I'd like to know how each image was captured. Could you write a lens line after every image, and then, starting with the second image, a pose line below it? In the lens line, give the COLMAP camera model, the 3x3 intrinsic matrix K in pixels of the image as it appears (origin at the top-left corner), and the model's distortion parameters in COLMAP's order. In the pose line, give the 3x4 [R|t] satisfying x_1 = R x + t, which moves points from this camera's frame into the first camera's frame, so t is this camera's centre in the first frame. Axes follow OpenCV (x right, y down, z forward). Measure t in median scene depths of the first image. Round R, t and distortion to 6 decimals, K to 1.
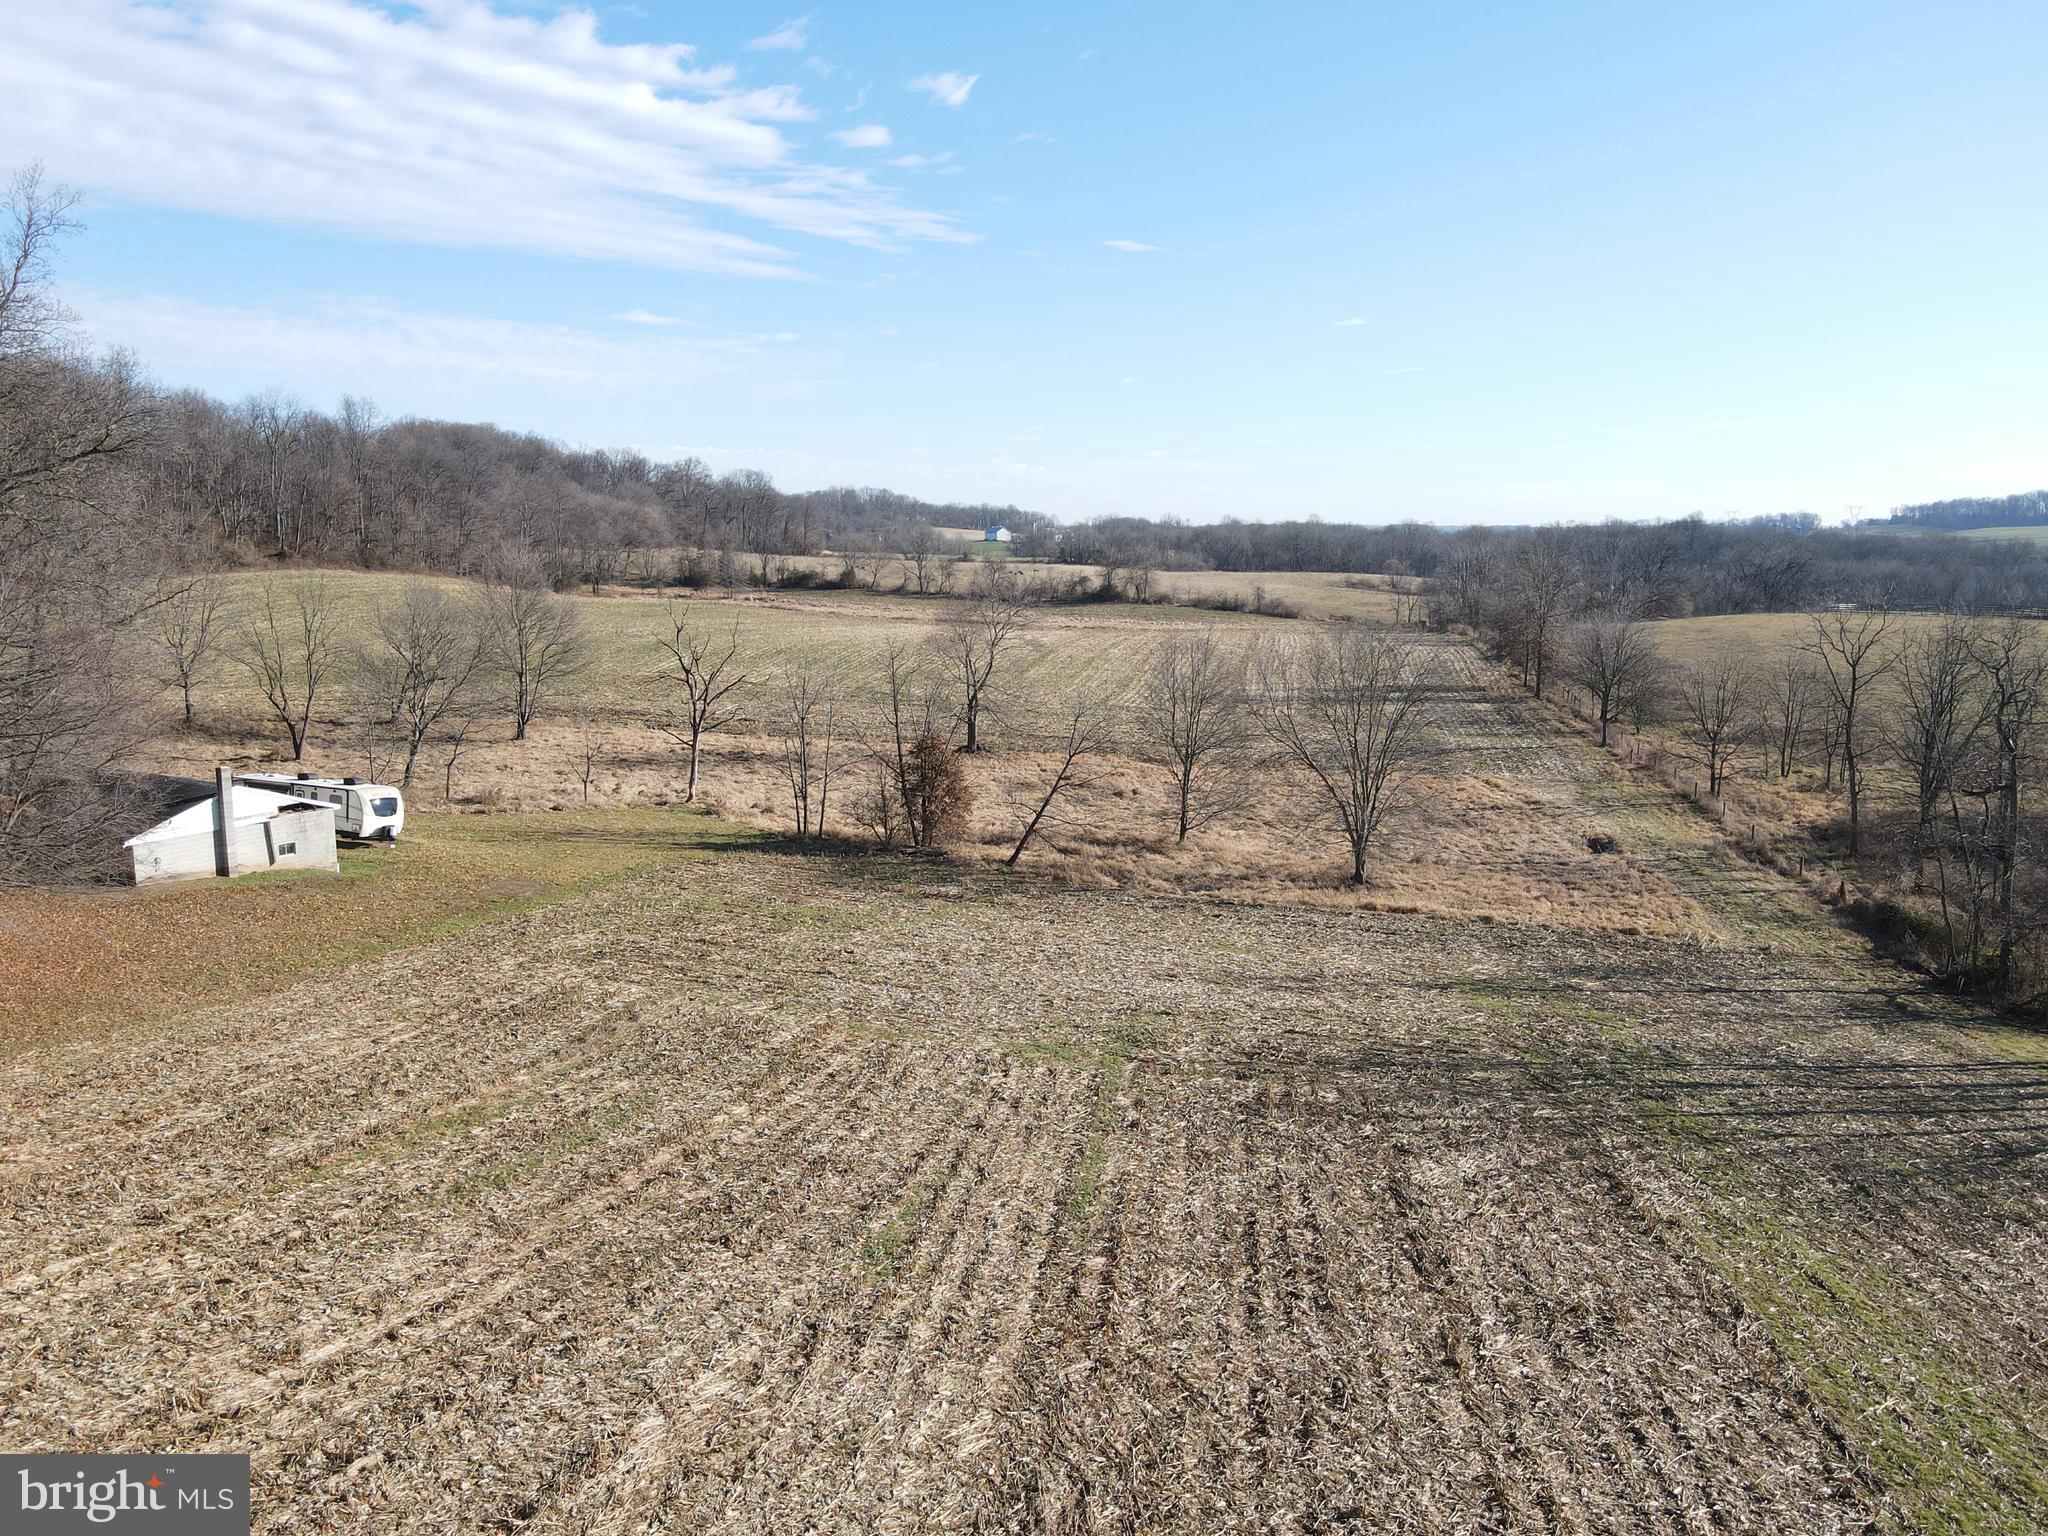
lens RADIAL K [[1510.7, 0, 1020.3], [0, 1510.7, 761.7], [0, 0, 1]] dist [0.001042, 0.019225]
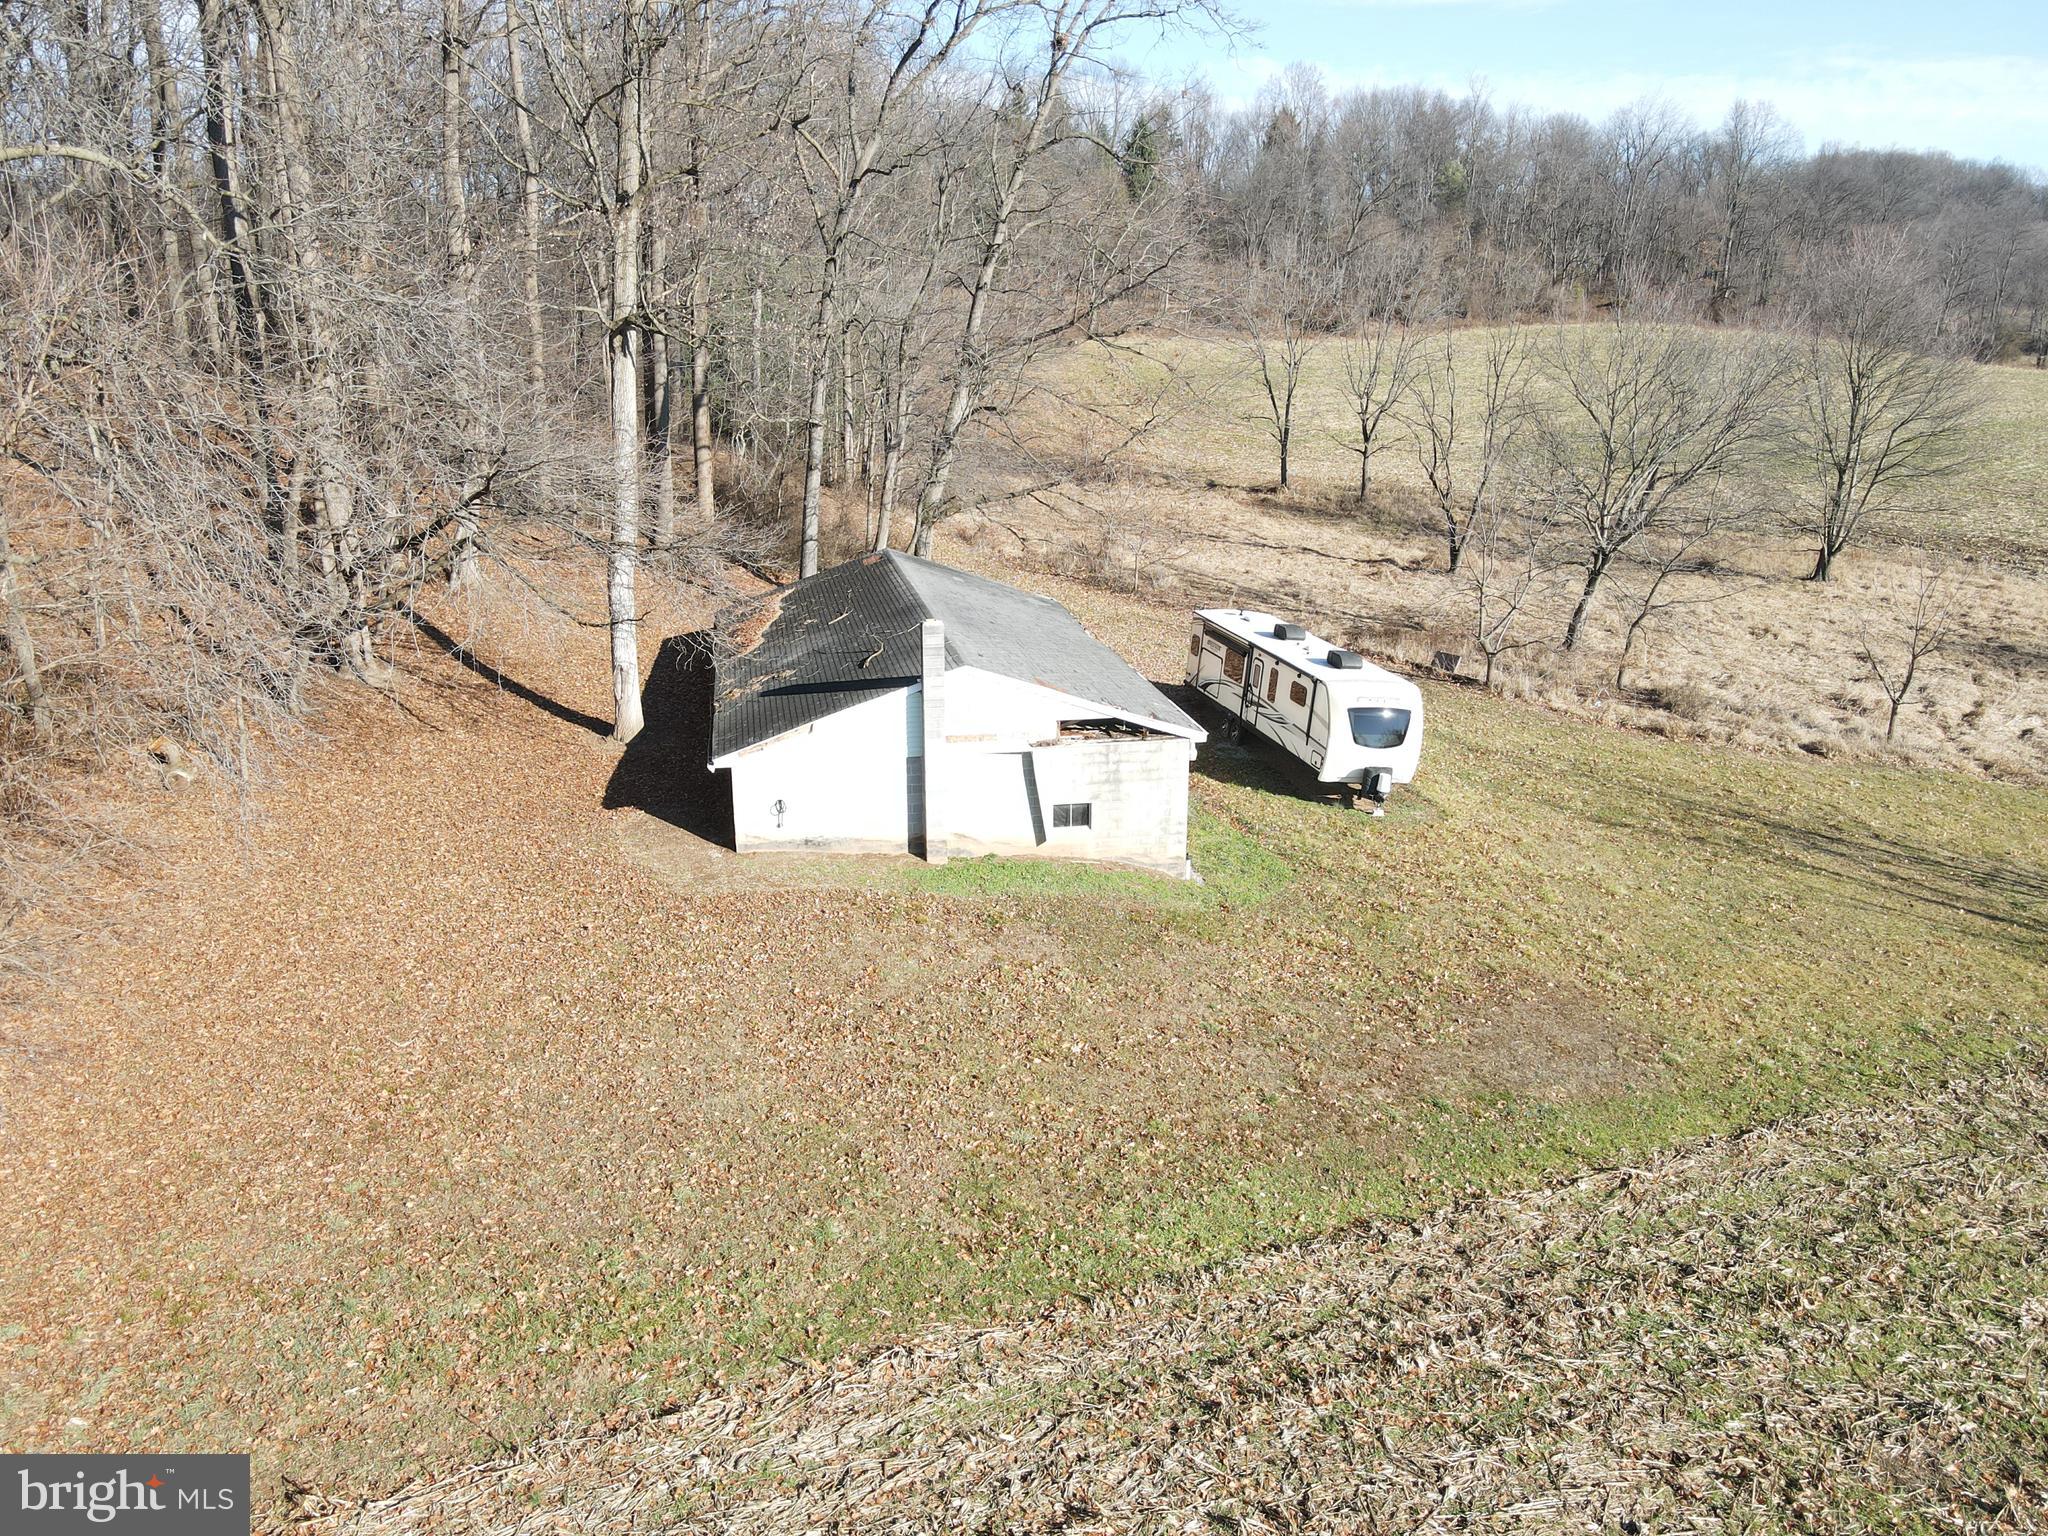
lens RADIAL K [[1510.7, 0, 1025.1], [0, 1510.7, 763.3], [0, 0, 1]] dist [0.001042, 0.019225]
pose [[0.659366, 0.213991, -0.720725, -0.110996], [-0.111376, 0.975863, 0.187850, -0.025170], [0.743527, -0.043591, 0.667284, 0.438425]]
